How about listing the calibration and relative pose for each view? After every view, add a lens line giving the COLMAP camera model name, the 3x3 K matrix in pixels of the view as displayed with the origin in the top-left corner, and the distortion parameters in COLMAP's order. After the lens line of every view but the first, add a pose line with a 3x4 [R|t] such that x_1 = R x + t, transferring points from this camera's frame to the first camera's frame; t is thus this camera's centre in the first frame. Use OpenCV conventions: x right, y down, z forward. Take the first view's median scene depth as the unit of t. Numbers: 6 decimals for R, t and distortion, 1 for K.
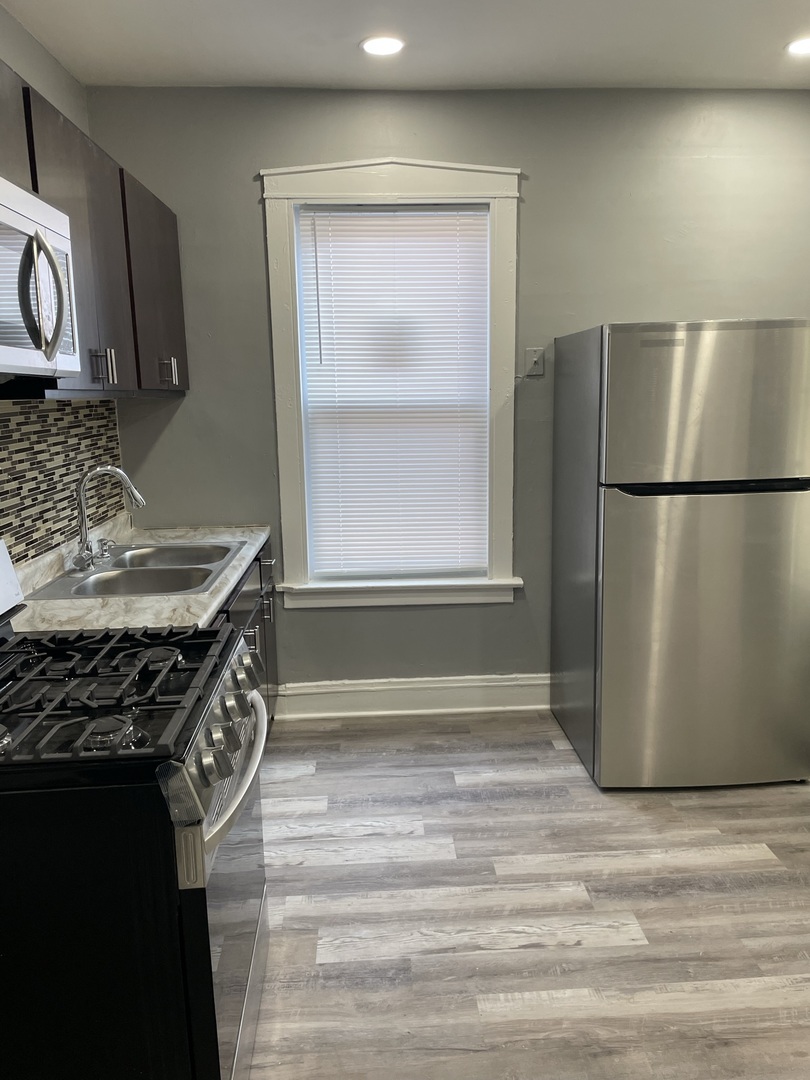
lens RADIAL K [[812.5, 0, 405.0], [0, 812.5, 540.0], [0, 0, 1]] dist [0.092275, -0.136863]
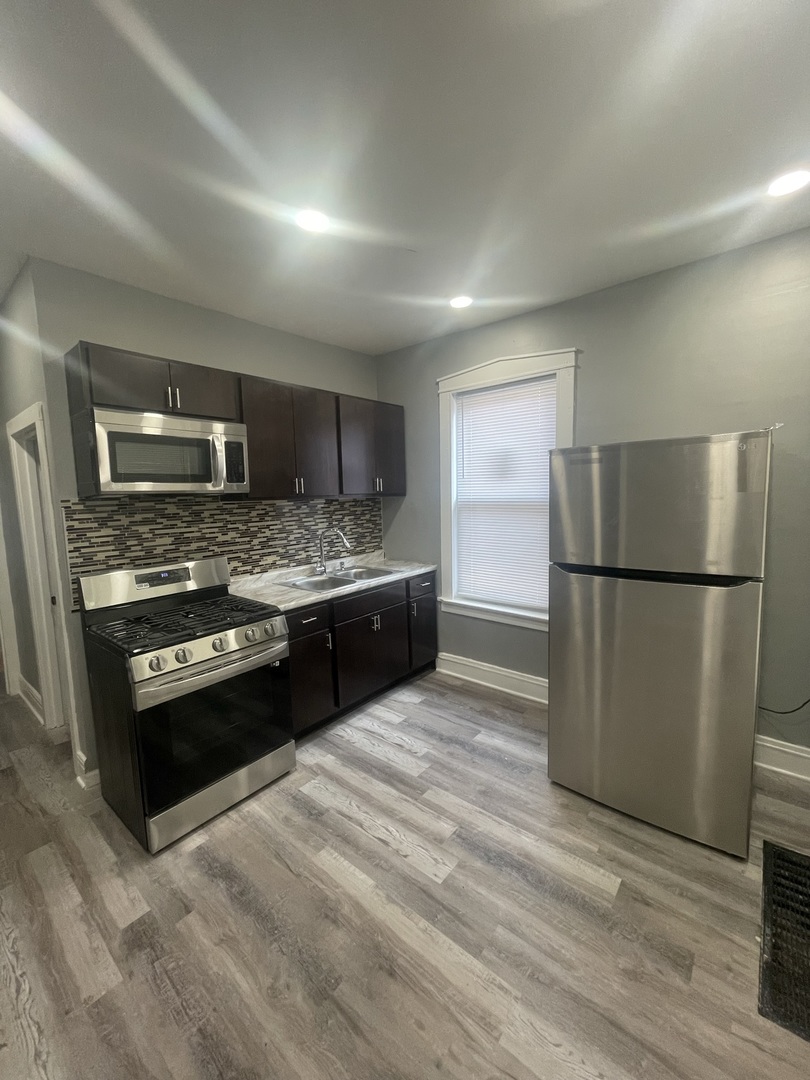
lens RADIAL K [[437.2, 0, 406.3], [0, 437.2, 538.5], [0, 0, 1]] dist [-0.002540, 0.000371]
pose [[0.729677, 0.071708, -0.680022, 0.606883], [-0.108813, 0.993991, -0.011942, -0.076390], [0.675079, 0.082709, 0.733095, 0.297336]]
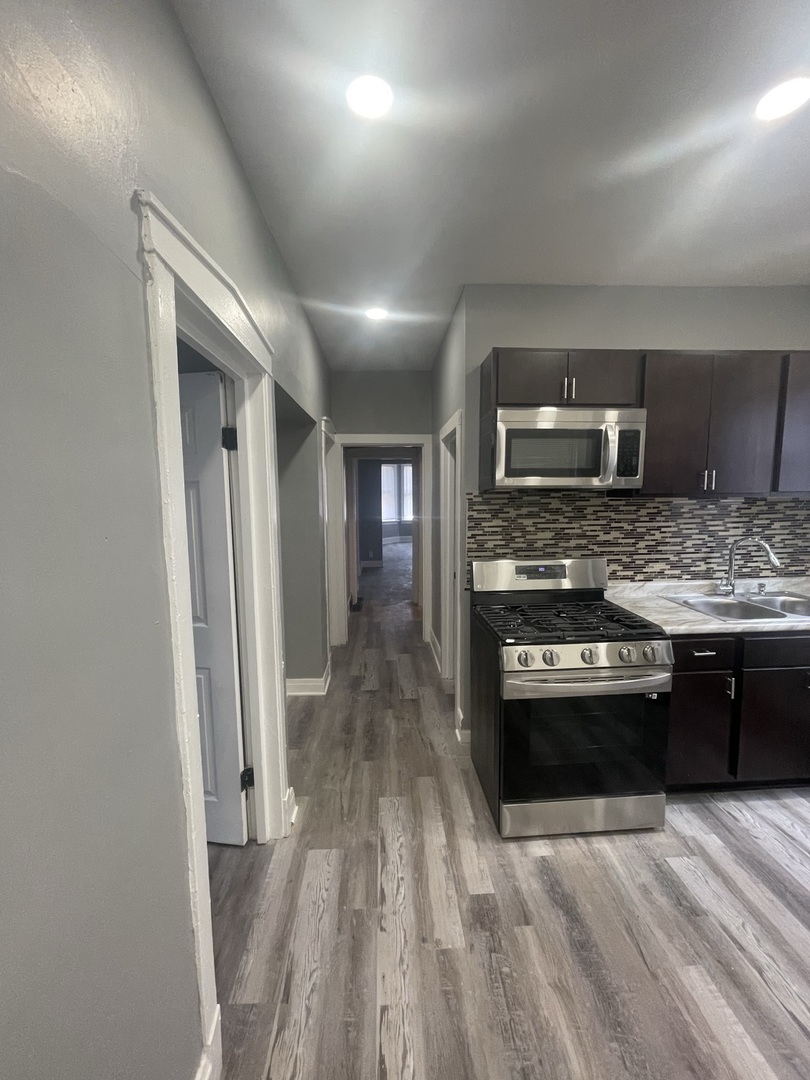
lens RADIAL K [[437.2, 0, 406.3], [0, 437.2, 538.5], [0, 0, 1]] dist [-0.002540, 0.000371]
pose [[-0.002463, 0.124532, -0.992213, 0.526998], [-0.169905, 0.977737, 0.123137, -0.083489], [0.985457, 0.168885, 0.018750, 0.323209]]
